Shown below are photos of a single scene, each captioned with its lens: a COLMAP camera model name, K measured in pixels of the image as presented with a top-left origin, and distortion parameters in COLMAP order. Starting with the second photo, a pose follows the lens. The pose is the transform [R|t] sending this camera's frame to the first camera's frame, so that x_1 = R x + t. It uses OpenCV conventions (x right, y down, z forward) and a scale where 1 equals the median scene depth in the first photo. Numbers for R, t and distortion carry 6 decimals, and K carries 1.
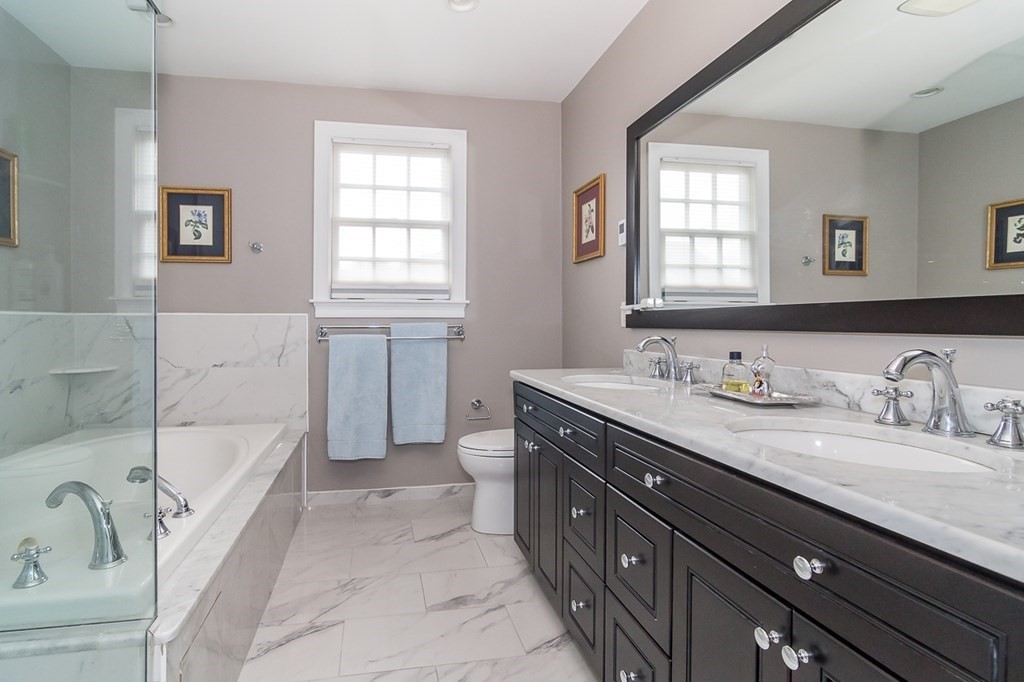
lens RADIAL K [[499.2, 0, 512.0], [0, 499.2, 341.0], [0, 0, 1]] dist [-0.000464, -0.000088]
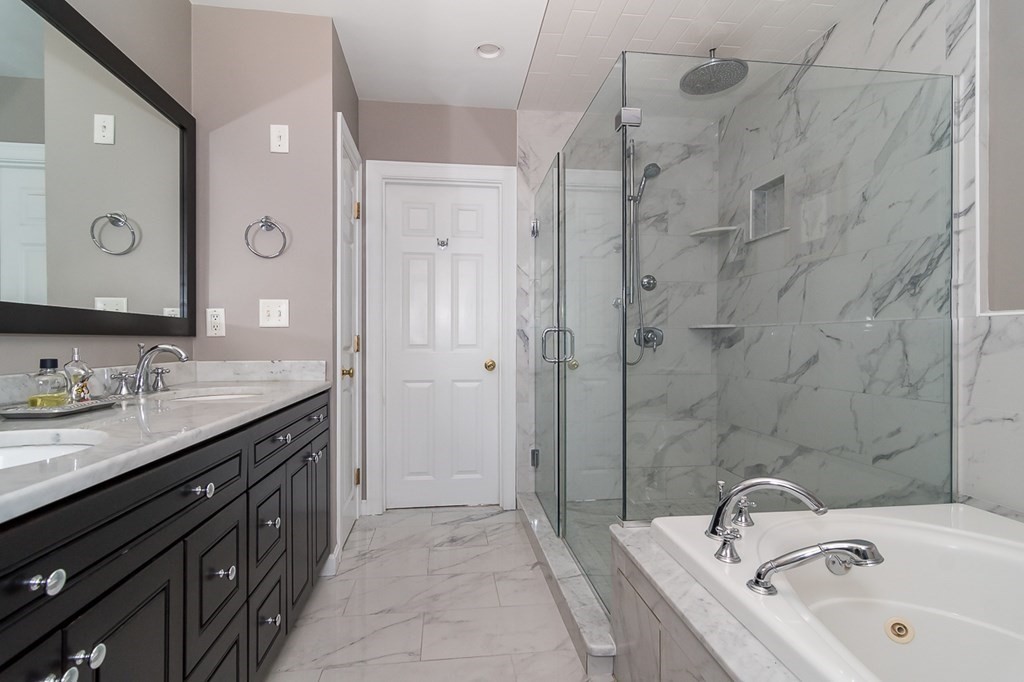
lens RADIAL K [[499.2, 0, 512.0], [0, 499.2, 341.0], [0, 0, 1]] dist [-0.000464, -0.000088]
pose [[-0.990655, 0.006130, 0.136257, -0.429493], [0.011189, 0.999275, 0.036399, -0.028912], [-0.135935, 0.037583, -0.990005, 1.805651]]
